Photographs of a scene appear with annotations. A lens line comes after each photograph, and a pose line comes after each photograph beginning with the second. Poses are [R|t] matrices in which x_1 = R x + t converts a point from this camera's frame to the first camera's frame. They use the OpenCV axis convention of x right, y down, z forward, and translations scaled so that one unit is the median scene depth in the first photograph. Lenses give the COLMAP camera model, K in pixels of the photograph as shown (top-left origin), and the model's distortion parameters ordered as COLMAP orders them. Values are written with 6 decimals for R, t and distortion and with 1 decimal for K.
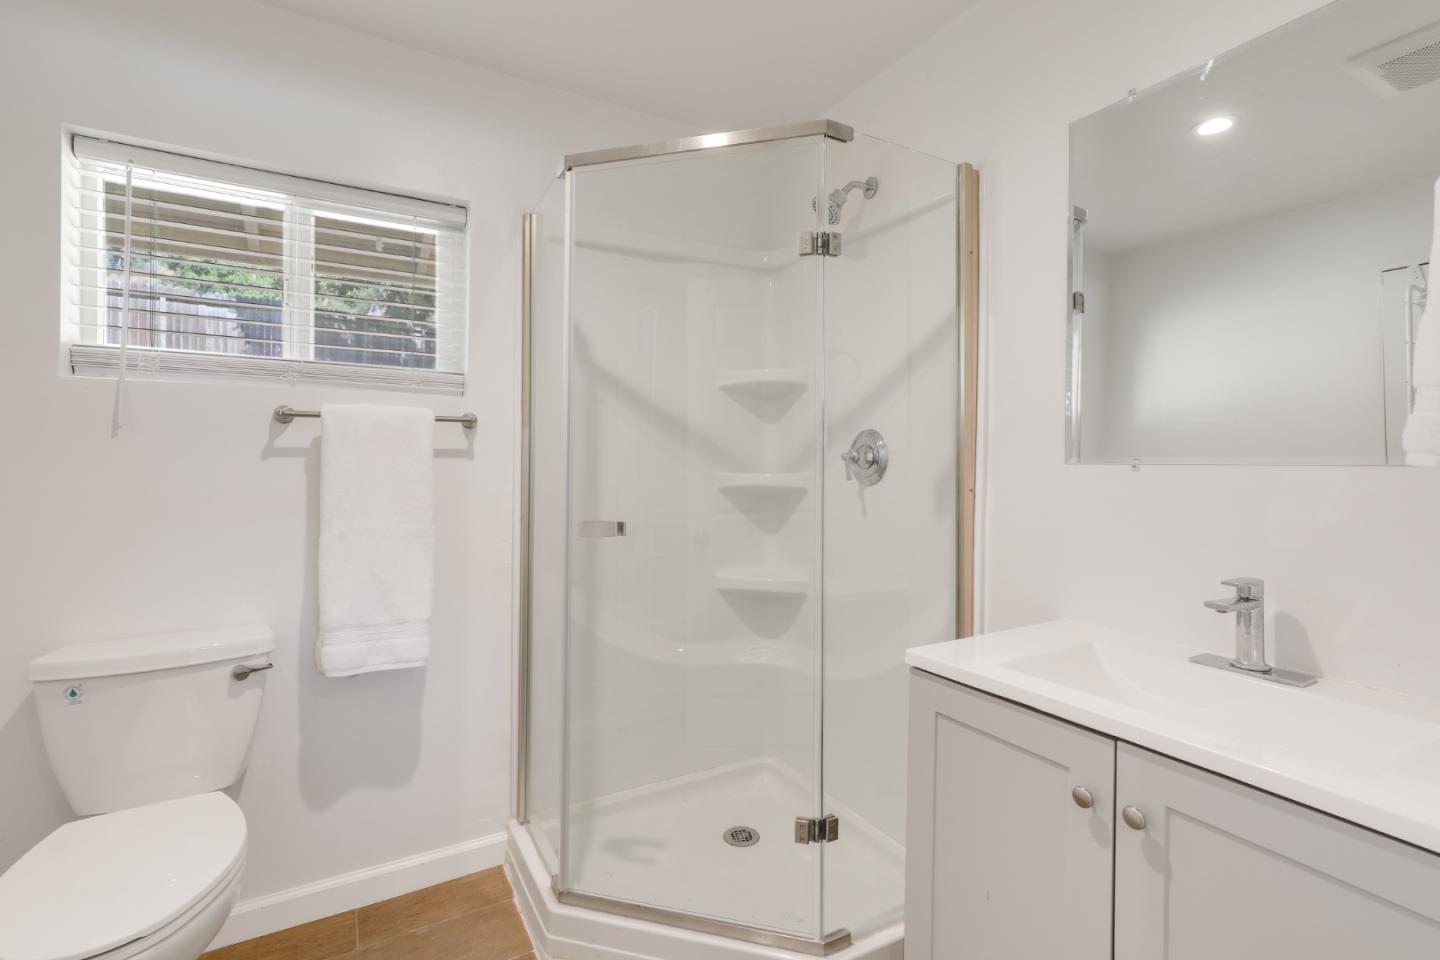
lens RADIAL K [[674.1, 0, 725.7], [0, 674.1, 457.3], [0, 0, 1]] dist [-0.004328, 0.000158]
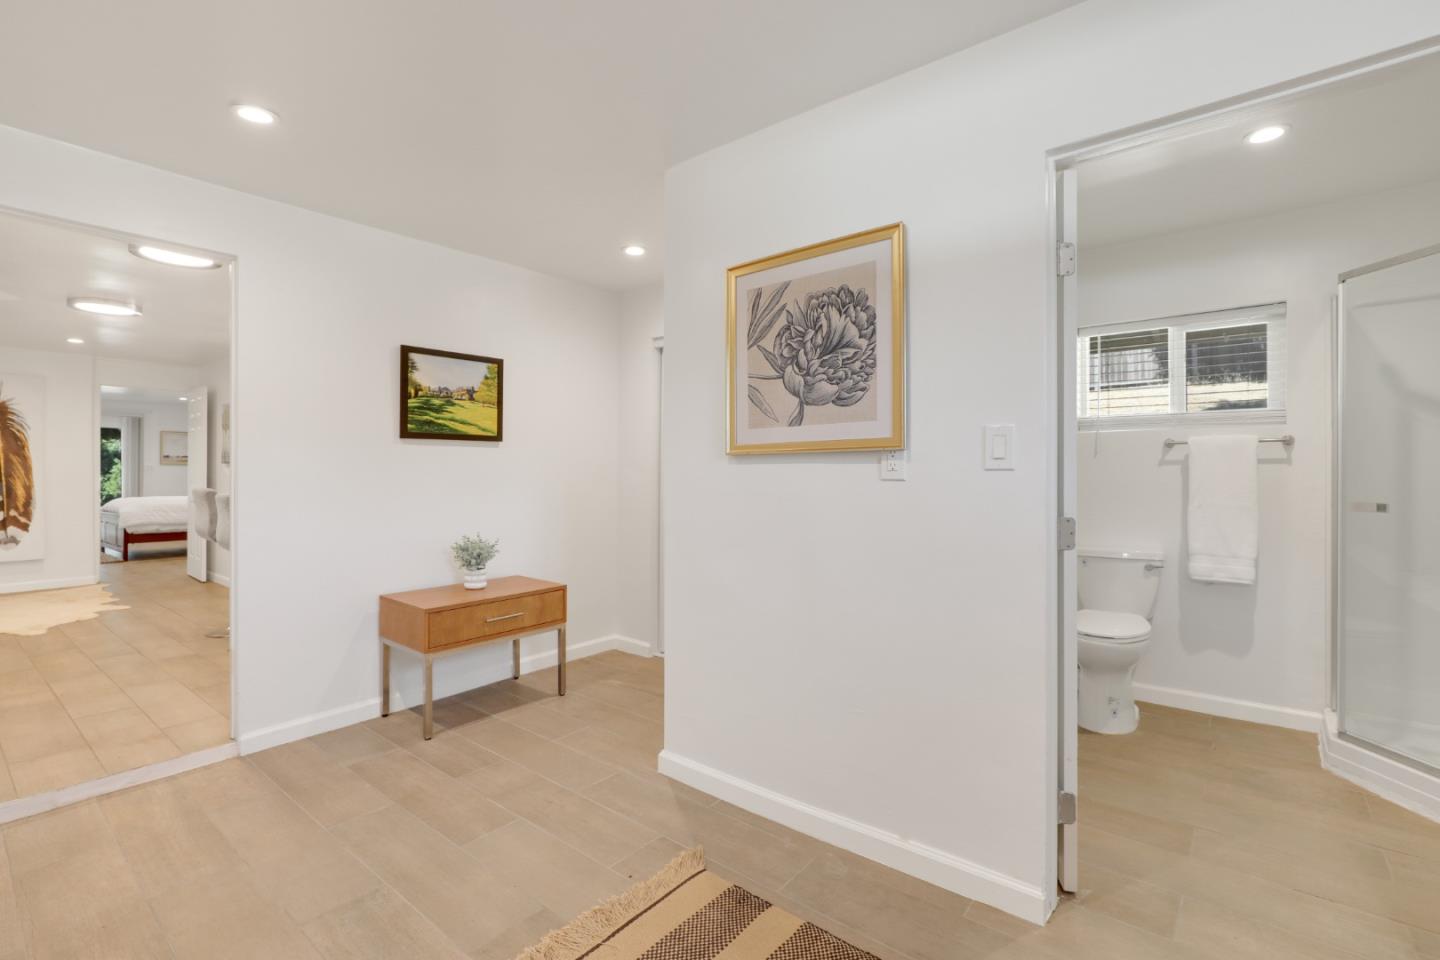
lens RADIAL K [[674.1, 0, 717.9], [0, 674.1, 474.0], [0, 0, 1]] dist [-0.004328, 0.000158]
pose [[0.358368, -0.002795, -0.933576, 0.695696], [0.013574, 0.999905, 0.002217, 0.003436], [0.933482, -0.013467, 0.358372, -0.923240]]
